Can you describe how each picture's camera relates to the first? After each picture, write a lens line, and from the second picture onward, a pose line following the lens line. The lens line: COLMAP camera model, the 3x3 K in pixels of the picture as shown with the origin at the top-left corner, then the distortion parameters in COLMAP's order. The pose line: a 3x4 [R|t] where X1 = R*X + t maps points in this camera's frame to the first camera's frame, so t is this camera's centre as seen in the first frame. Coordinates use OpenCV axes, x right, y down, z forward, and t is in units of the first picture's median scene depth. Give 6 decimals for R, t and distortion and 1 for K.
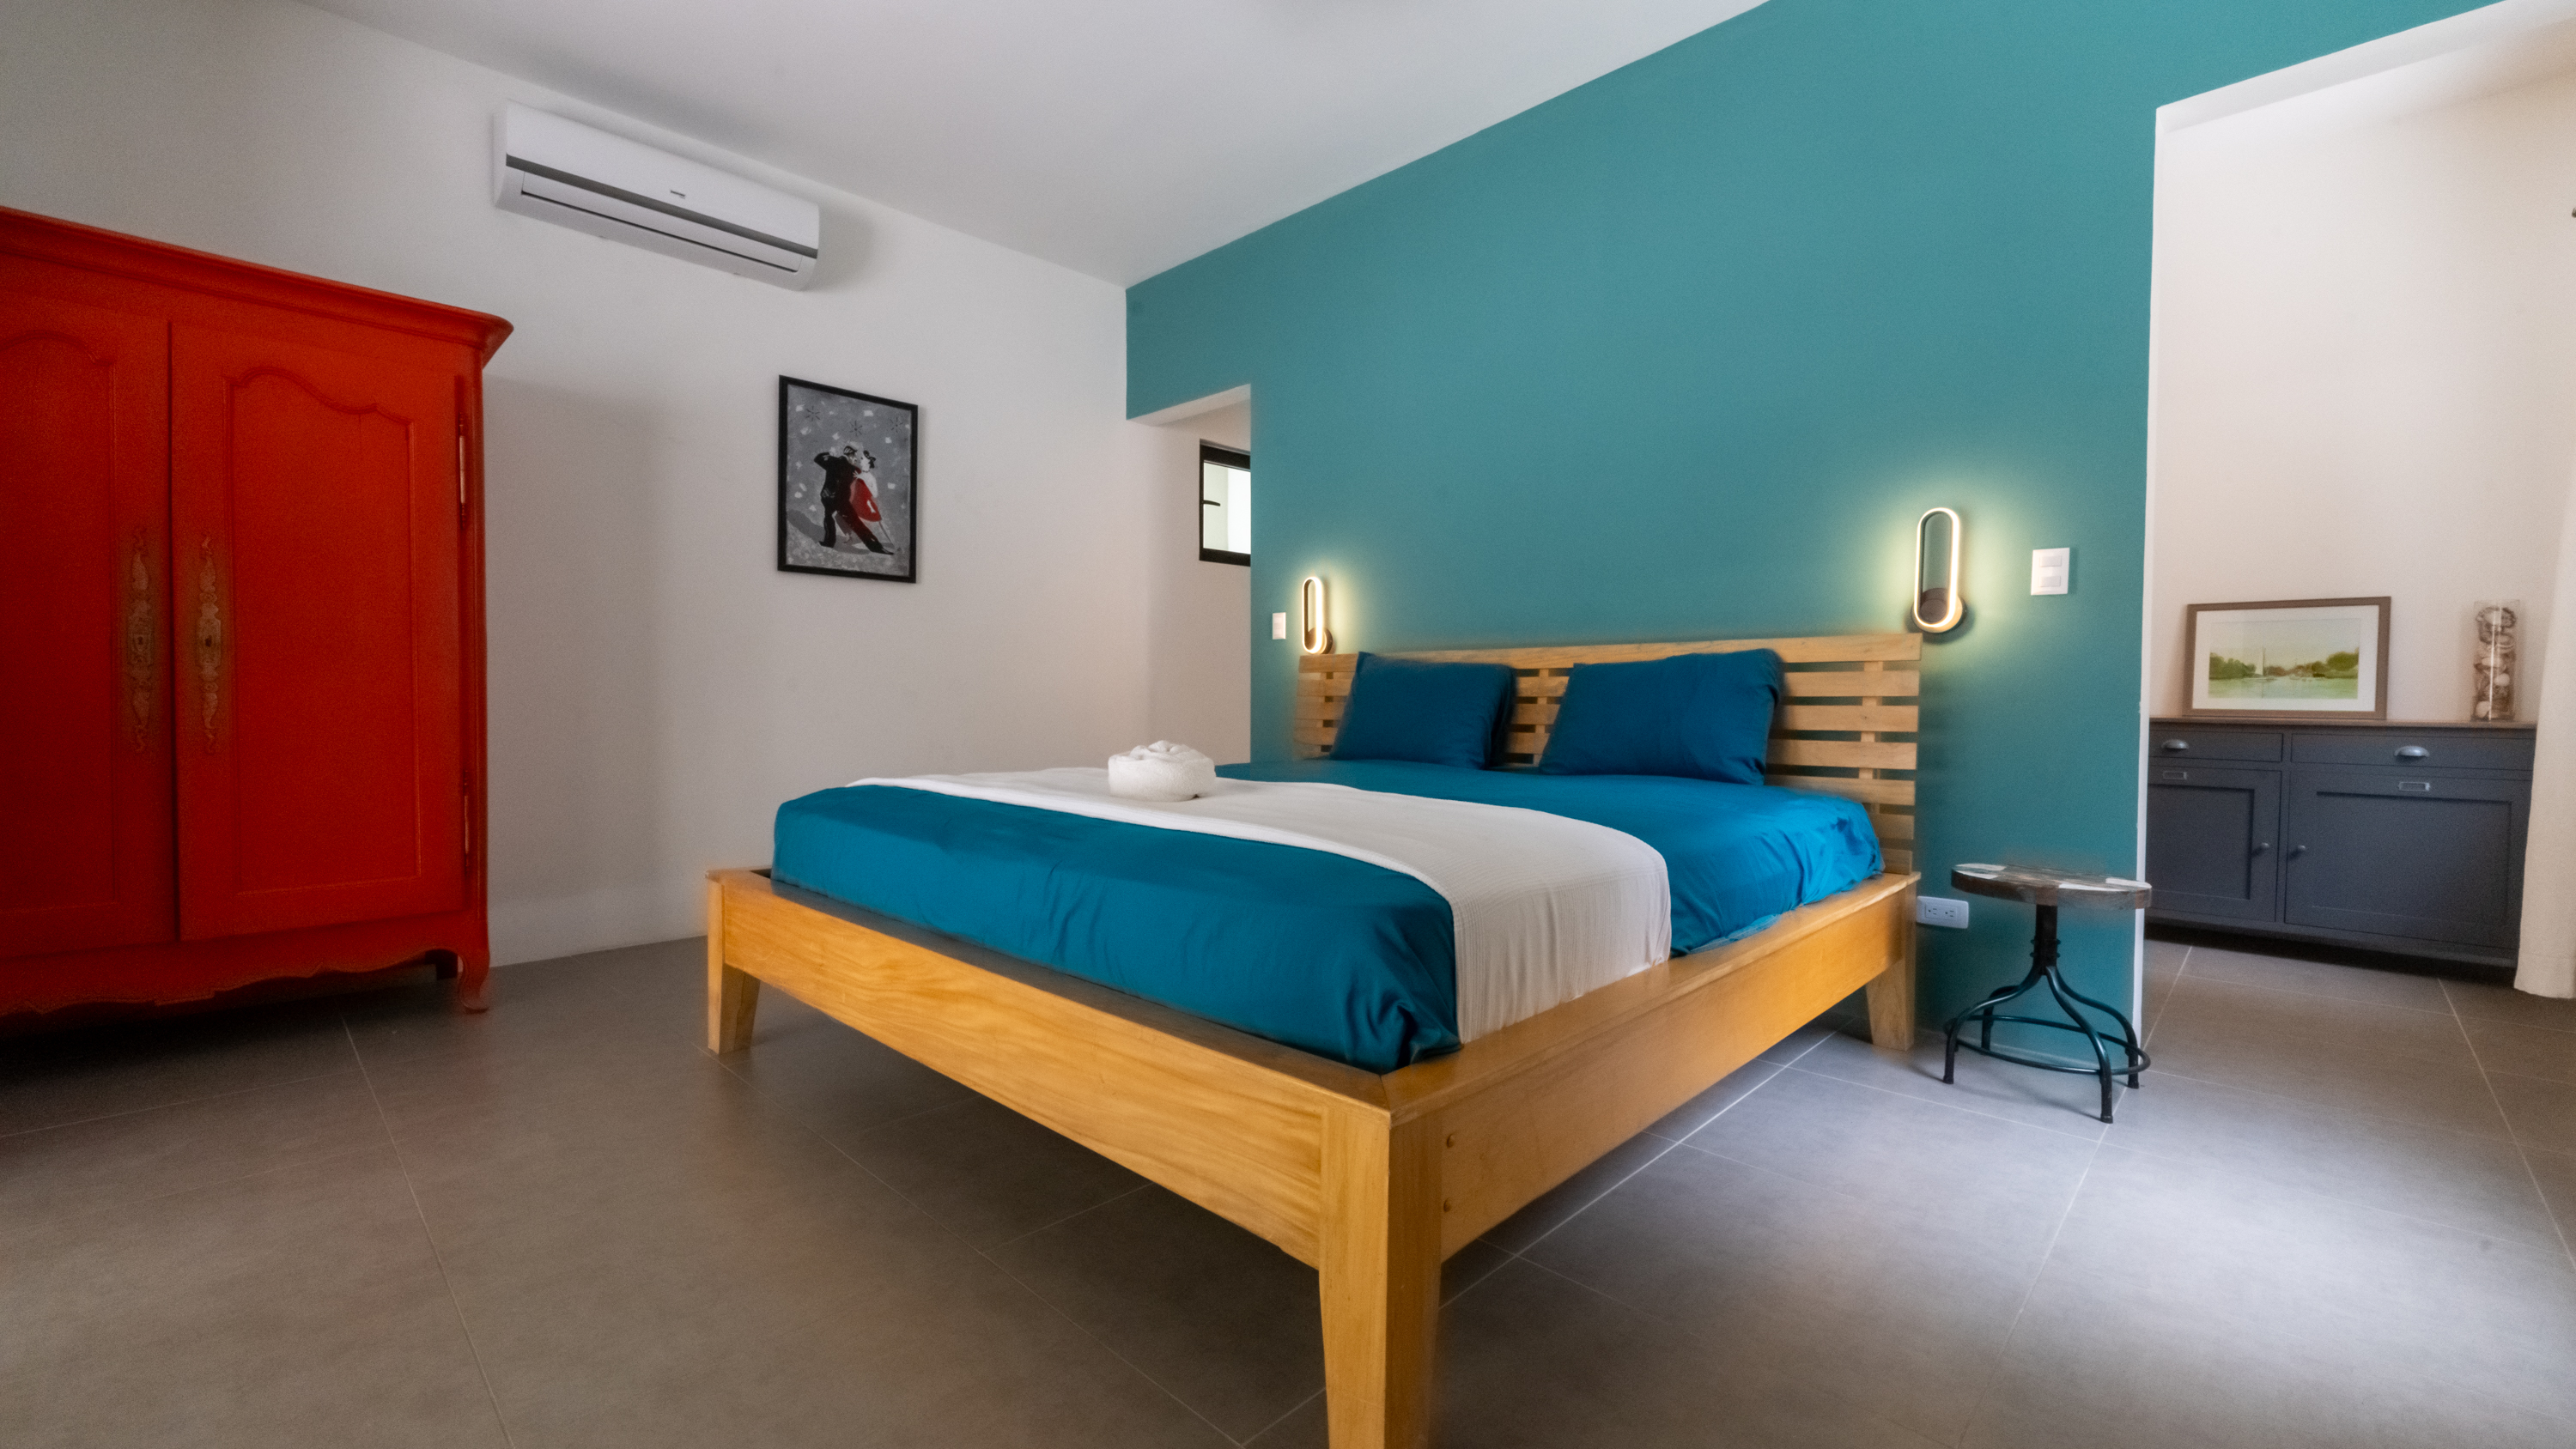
lens RADIAL K [[1045.1, 0, 1288.4], [0, 1045.1, 721.5], [0, 0, 1]] dist [-0.001081, -0.000066]
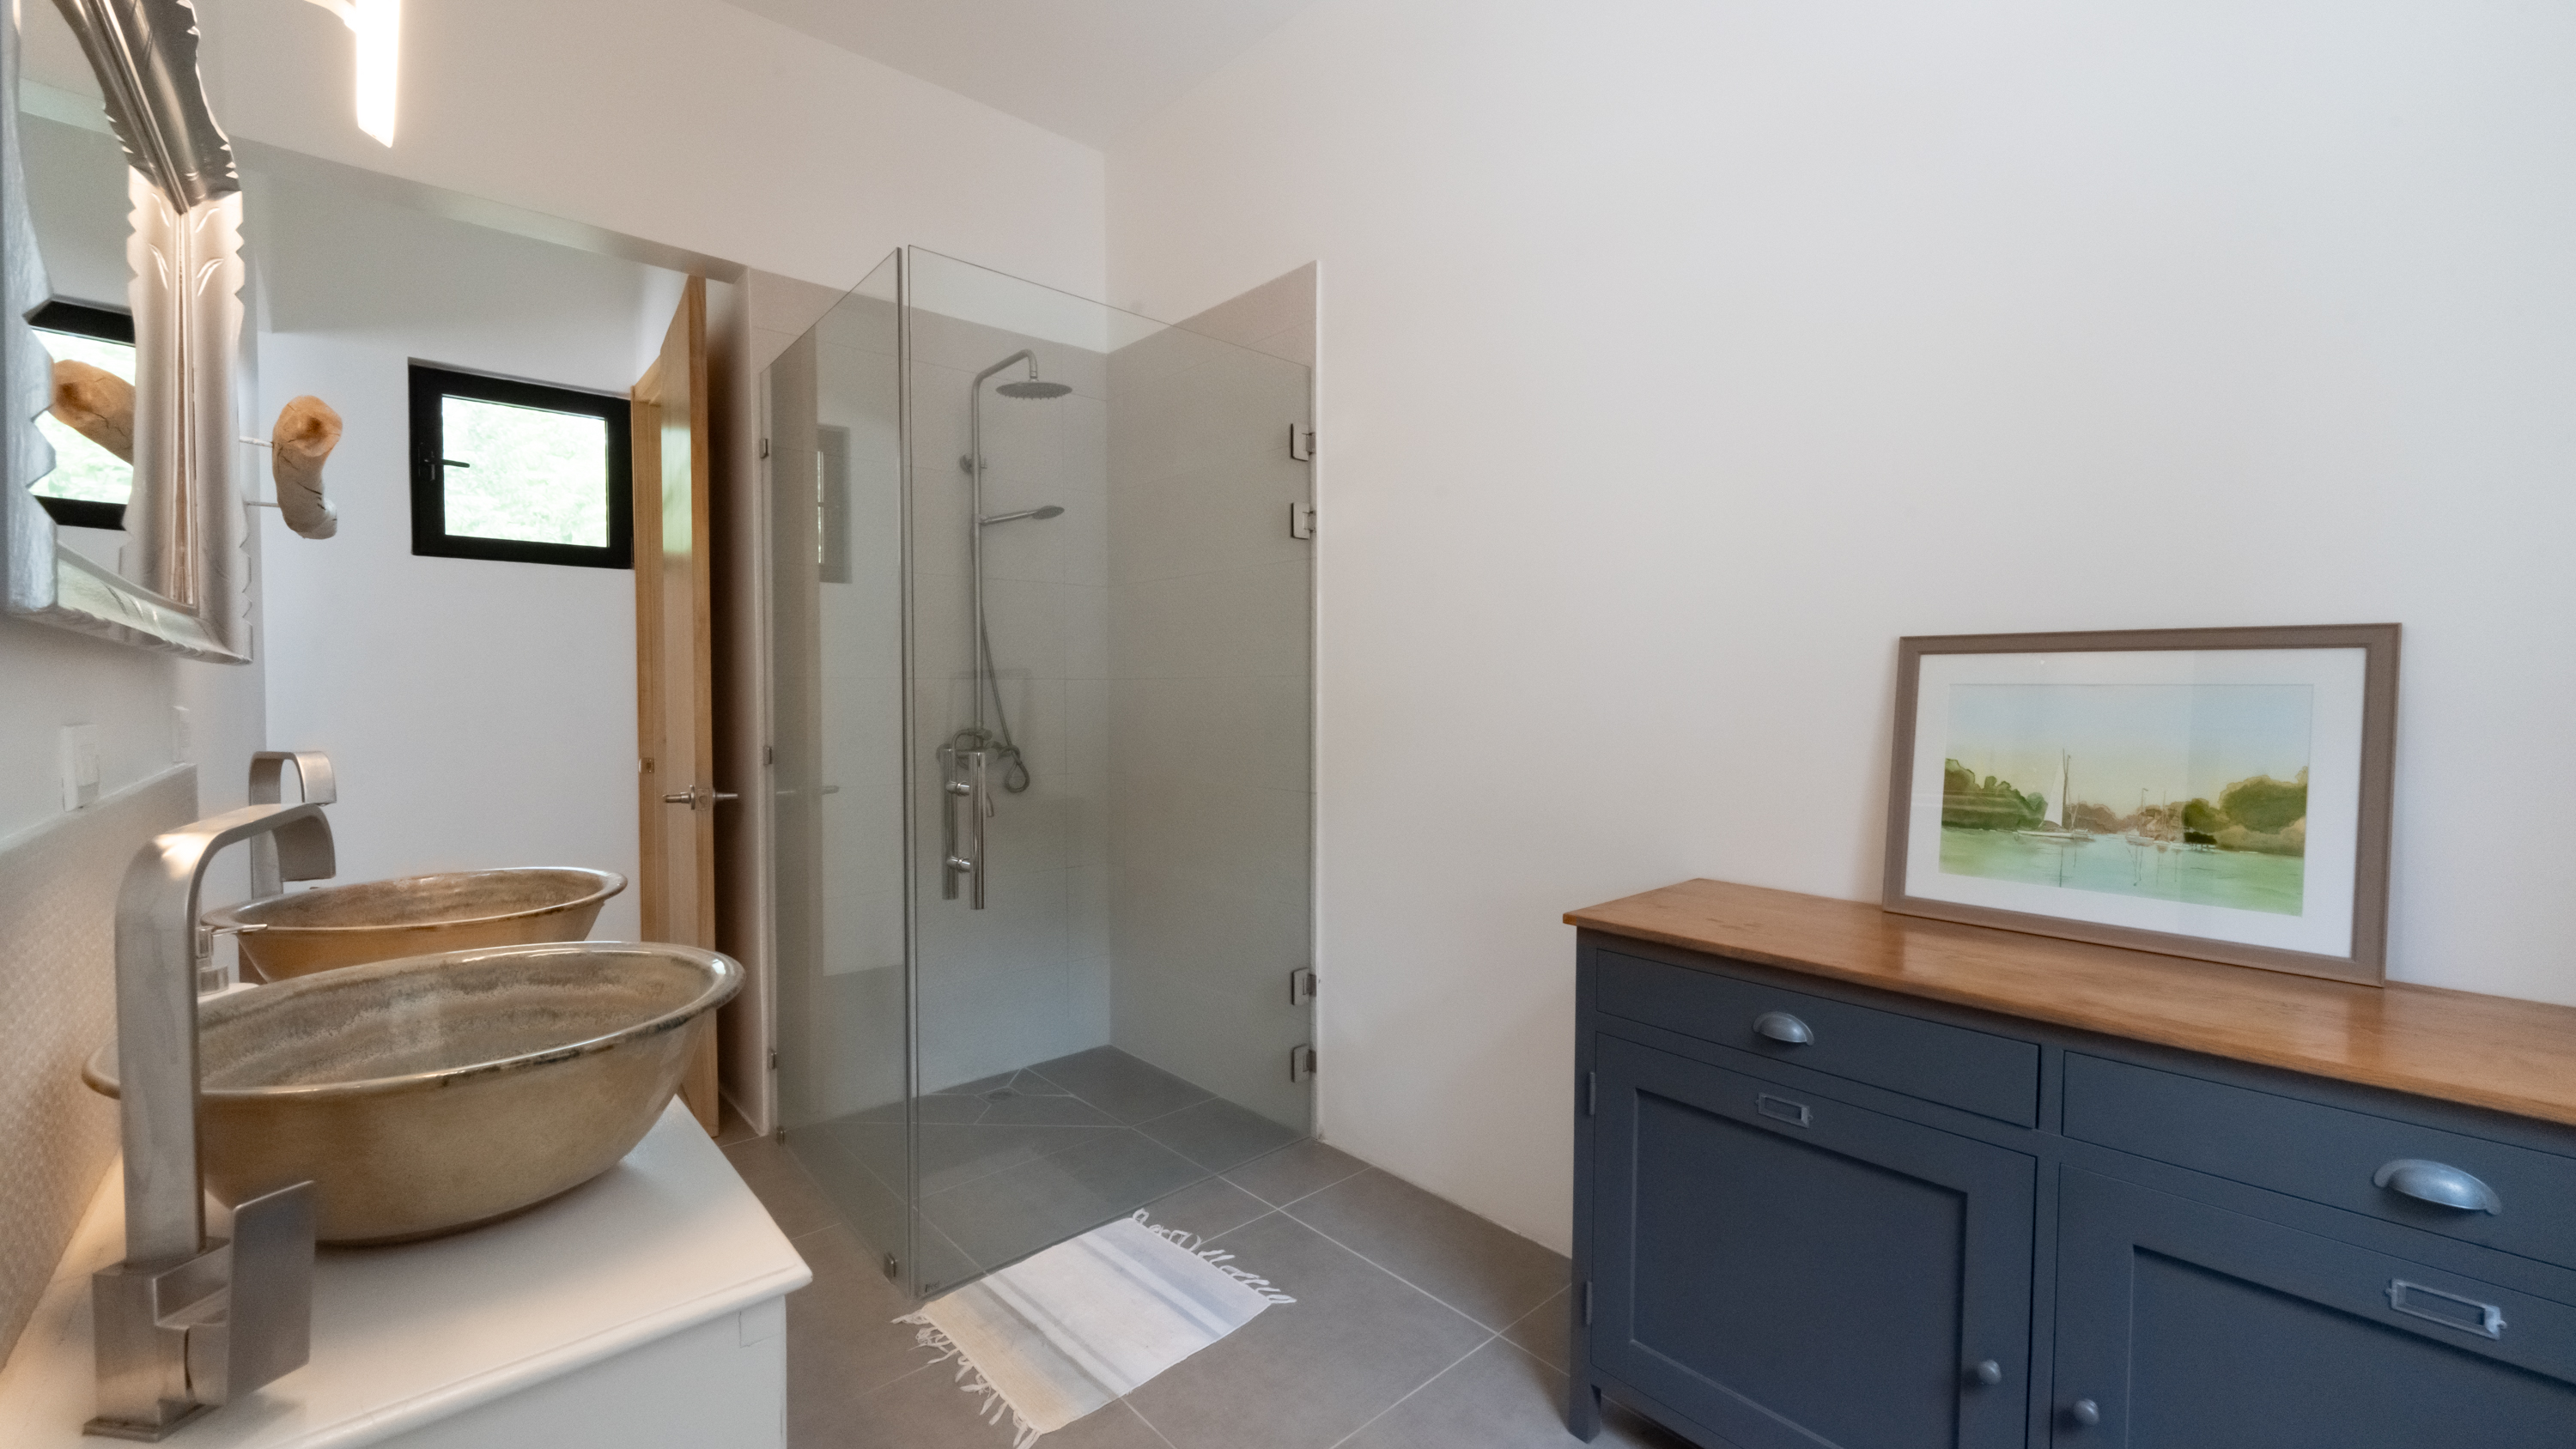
lens RADIAL K [[1045.1, 0, 1288.8], [0, 1045.1, 725.4], [0, 0, 1]] dist [-0.001081, -0.000066]
pose [[0.998387, 0.002631, -0.056719, 0.699039], [-0.002397, 0.999988, 0.004189, -0.085275], [0.056730, -0.004046, 0.998381, 0.626741]]
